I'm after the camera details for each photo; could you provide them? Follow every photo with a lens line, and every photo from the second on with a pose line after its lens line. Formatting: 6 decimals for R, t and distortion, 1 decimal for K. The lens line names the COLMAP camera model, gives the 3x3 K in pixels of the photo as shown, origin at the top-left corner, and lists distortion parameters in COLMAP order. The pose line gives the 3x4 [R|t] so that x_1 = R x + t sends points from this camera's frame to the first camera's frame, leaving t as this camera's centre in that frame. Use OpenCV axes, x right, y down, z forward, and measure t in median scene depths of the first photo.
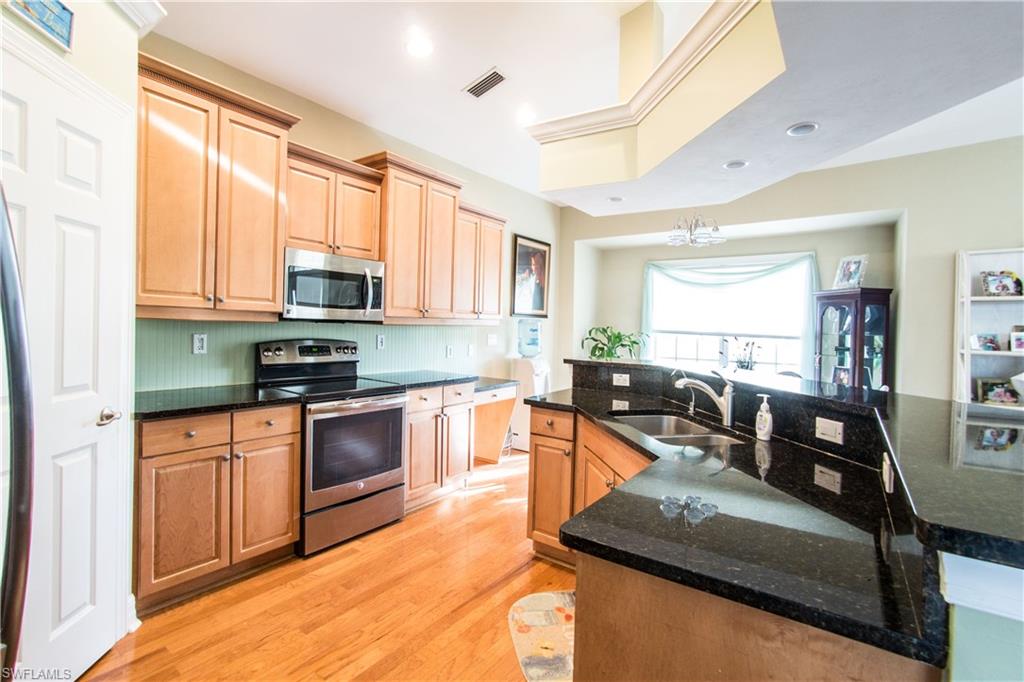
lens RADIAL K [[457.0, 0, 585.9], [0, 457.0, 338.1], [0, 0, 1]] dist [-0.014553, 0.000171]
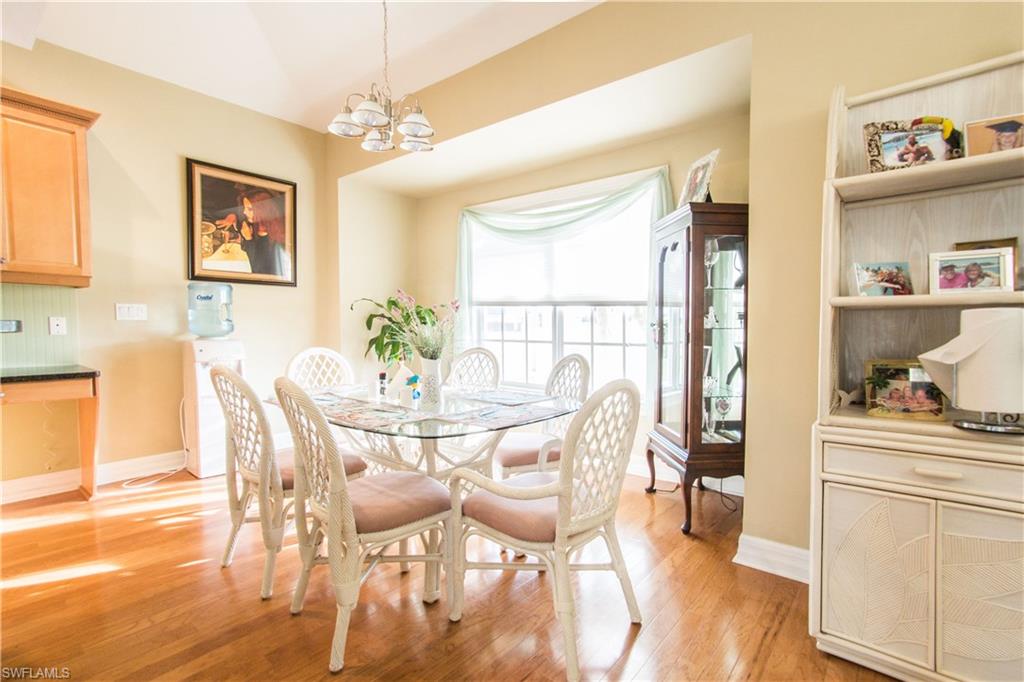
lens RADIAL K [[477.8, 0, 553.1], [0, 477.8, 334.5], [0, 0, 1]] dist [-0.047820, 0.044888]
pose [[0.992571, -0.018430, -0.120266, 0.595150], [0.018141, 0.999829, -0.003495, 0.058644], [0.120310, 0.001287, 0.992736, 0.473911]]
